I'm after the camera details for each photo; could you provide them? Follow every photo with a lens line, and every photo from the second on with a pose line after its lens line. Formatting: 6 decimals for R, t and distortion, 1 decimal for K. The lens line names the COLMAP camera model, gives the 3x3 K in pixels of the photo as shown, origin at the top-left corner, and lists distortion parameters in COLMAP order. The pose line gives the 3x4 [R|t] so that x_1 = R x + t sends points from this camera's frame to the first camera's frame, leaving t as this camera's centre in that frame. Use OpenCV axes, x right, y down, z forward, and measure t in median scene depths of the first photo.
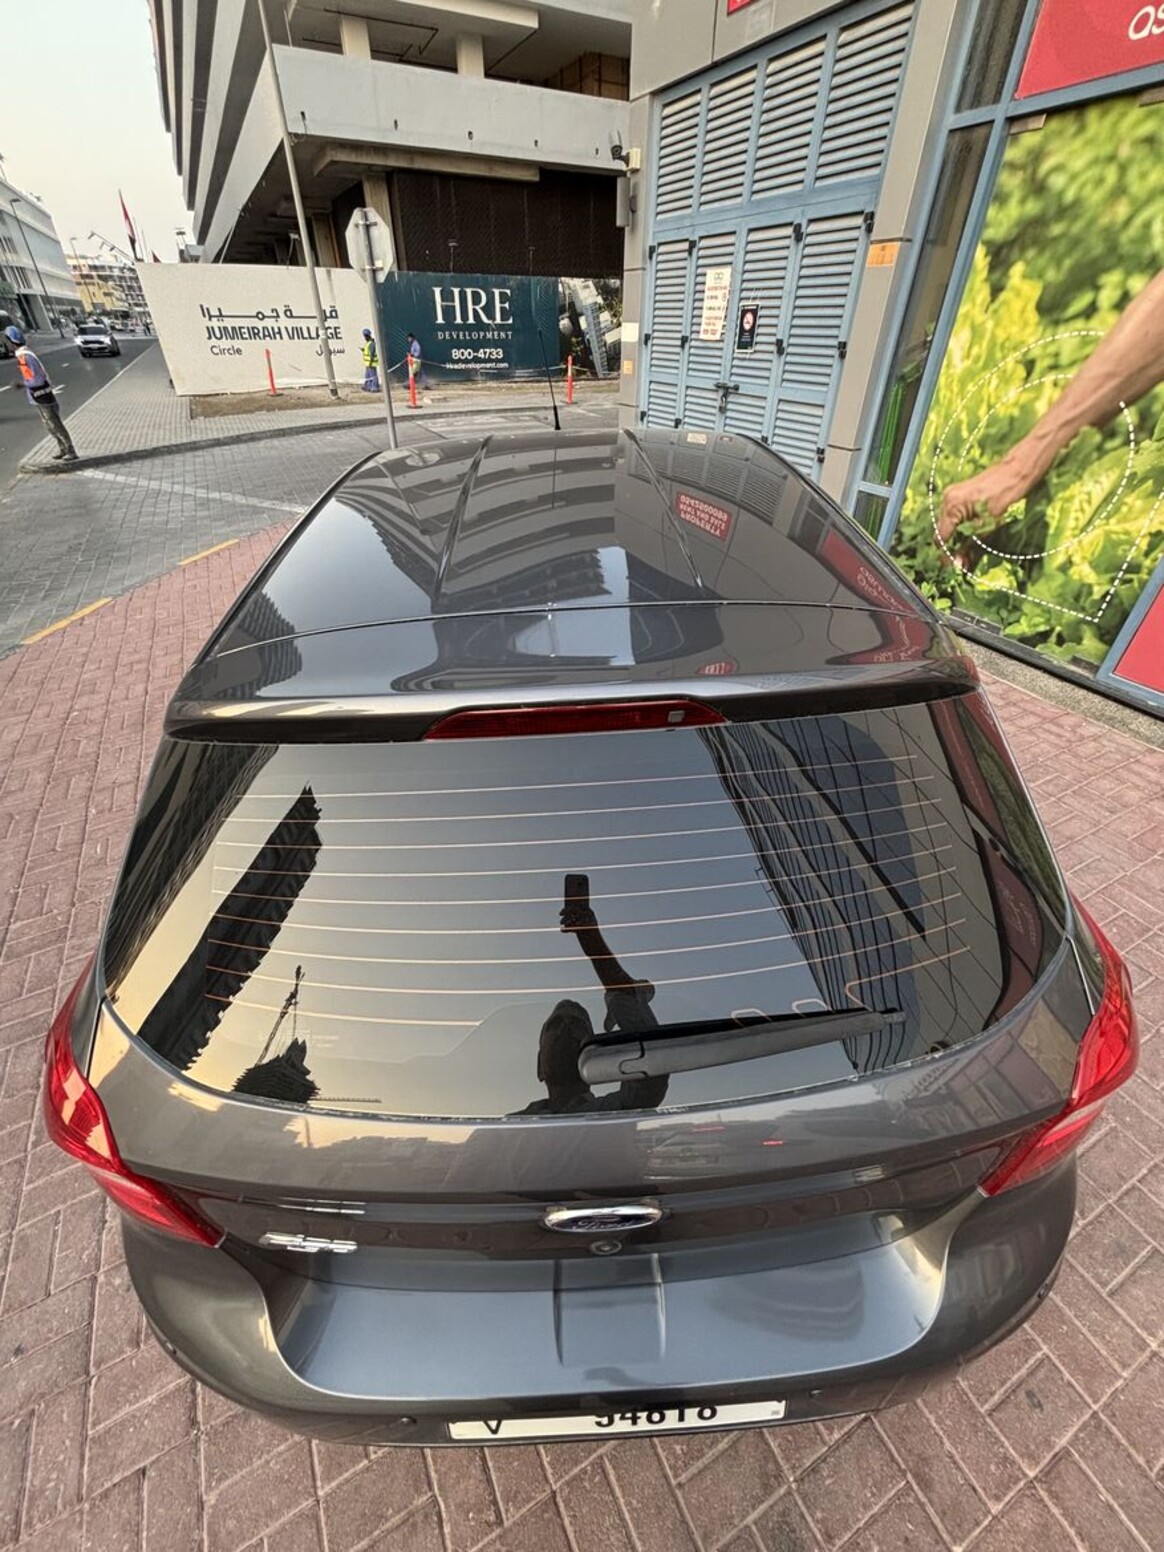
lens RADIAL K [[624.2, 0, 590.9], [0, 624.2, 770.7], [0, 0, 1]] dist [0.008913, -0.004043]
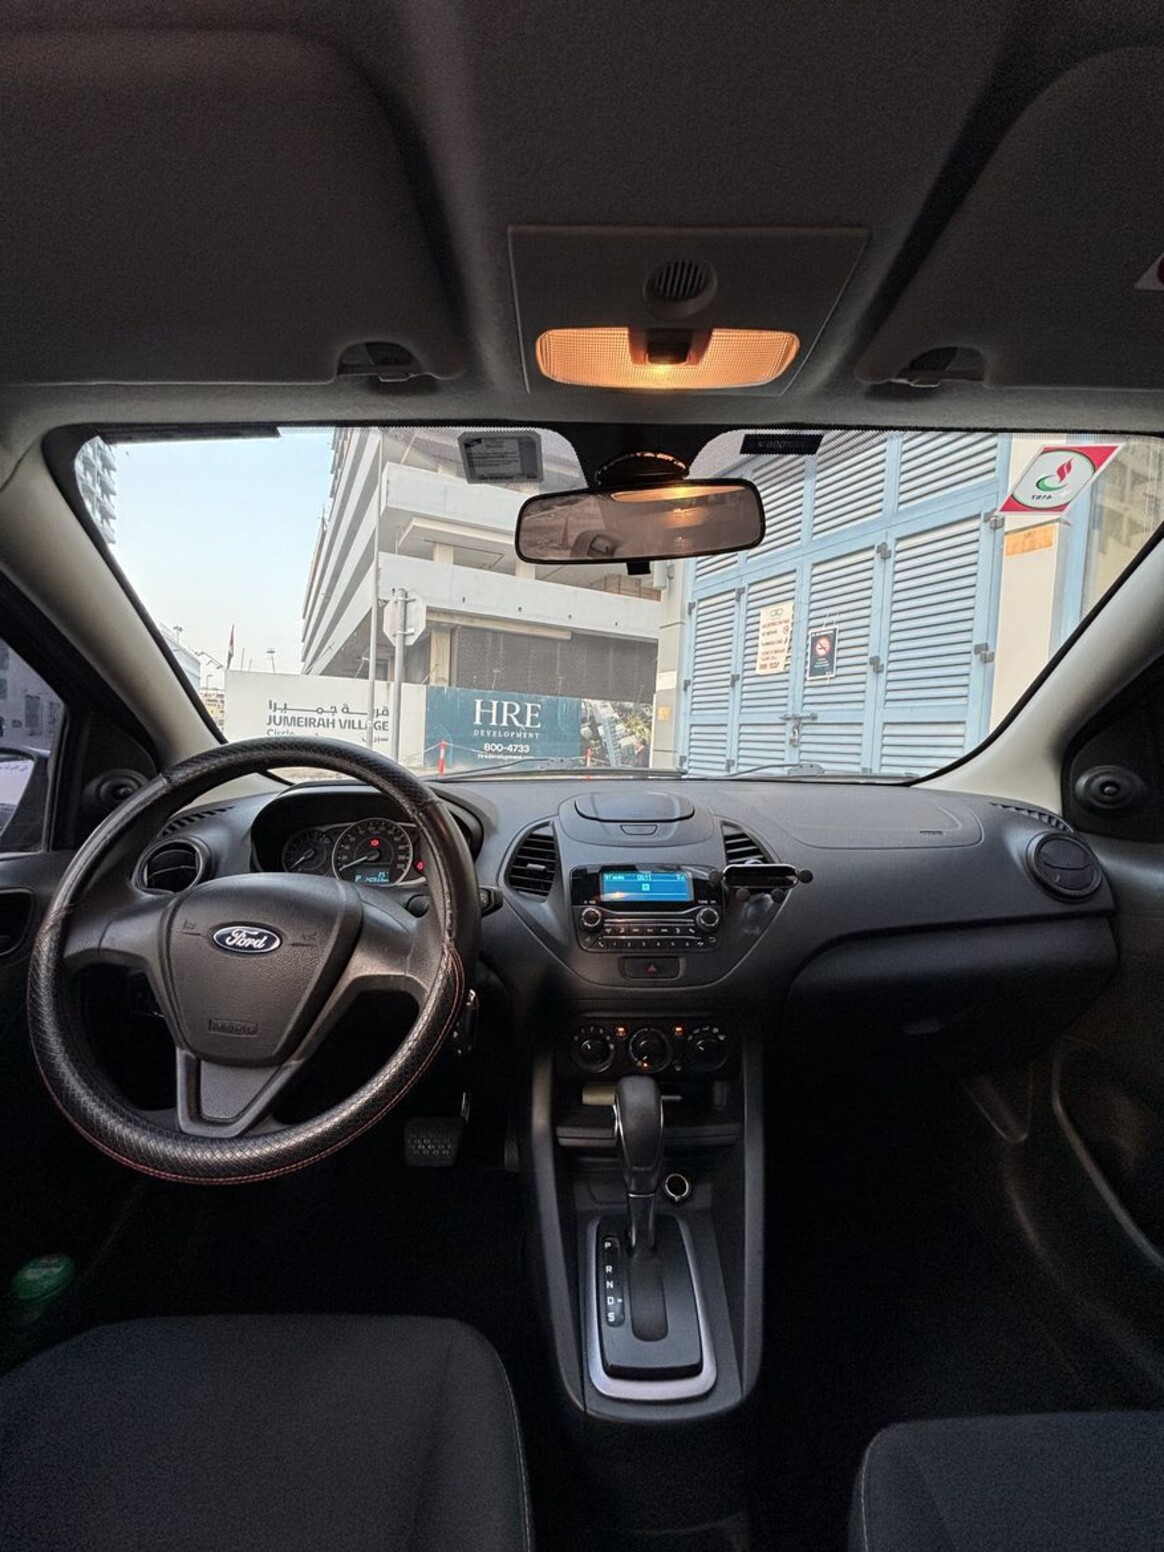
lens RADIAL K [[624.2, 0, 590.9], [0, 624.2, 770.7], [0, 0, 1]] dist [0.008913, -0.004043]
pose [[0.999182, 0.034868, -0.020504, -0.023422], [-0.040406, 0.836853, -0.545935, -0.100642], [-0.001877, 0.546317, 0.837577, 0.327296]]
